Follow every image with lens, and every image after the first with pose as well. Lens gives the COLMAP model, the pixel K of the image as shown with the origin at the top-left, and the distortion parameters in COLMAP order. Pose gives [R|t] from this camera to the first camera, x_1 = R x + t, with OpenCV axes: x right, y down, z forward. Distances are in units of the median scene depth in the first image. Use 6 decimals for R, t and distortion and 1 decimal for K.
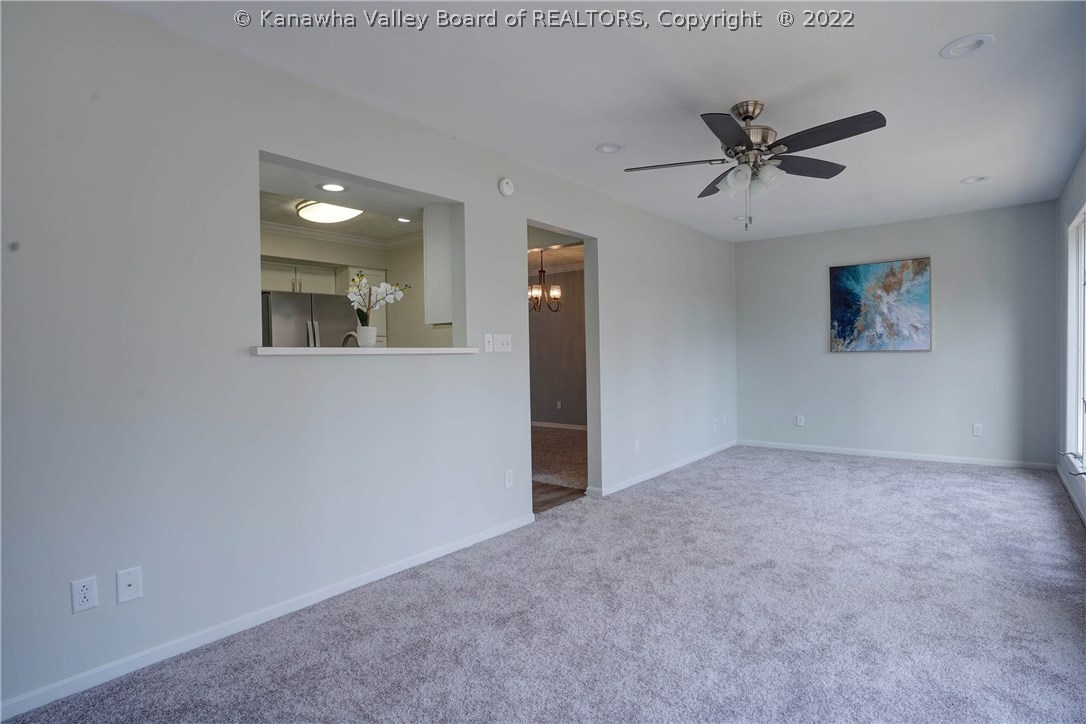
lens RADIAL K [[560.3, 0, 537.7], [0, 560.3, 355.8], [0, 0, 1]] dist [-0.006816, -0.000254]
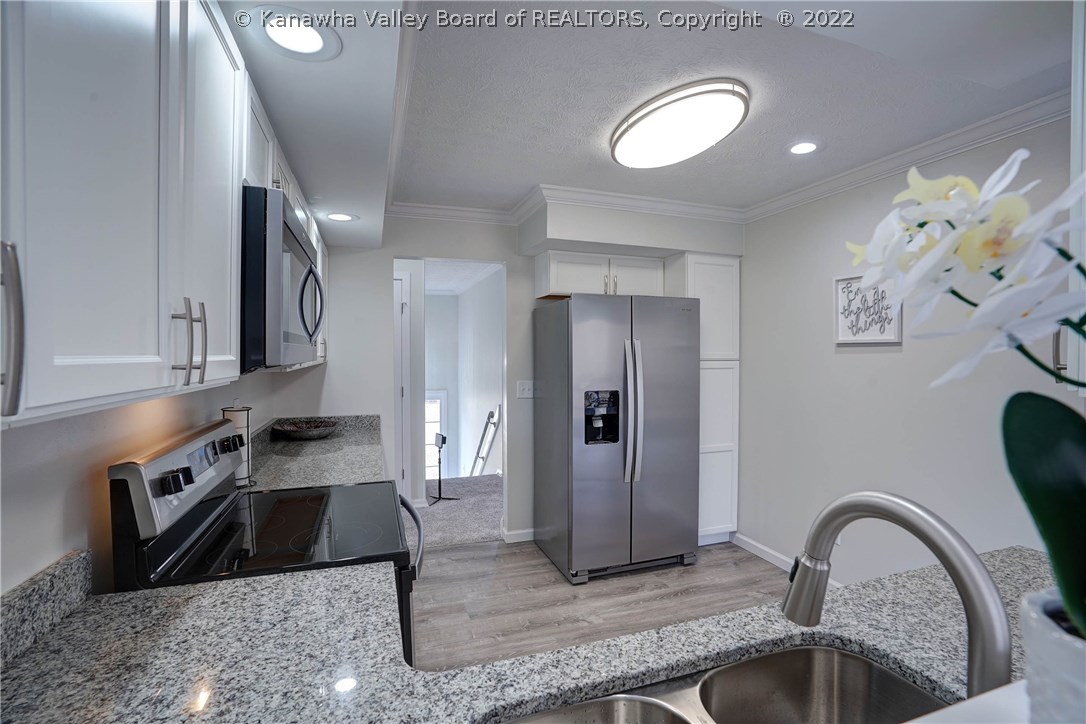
lens RADIAL K [[495.9, 0, 544.8], [0, 495.9, 352.1], [0, 0, 1]] dist [0.000343, 0.000265]
pose [[0.857314, 0.026871, -0.514092, -0.180536], [-0.023856, 0.999638, 0.012467, -0.048013], [0.514240, 0.001576, 0.857645, 0.427269]]
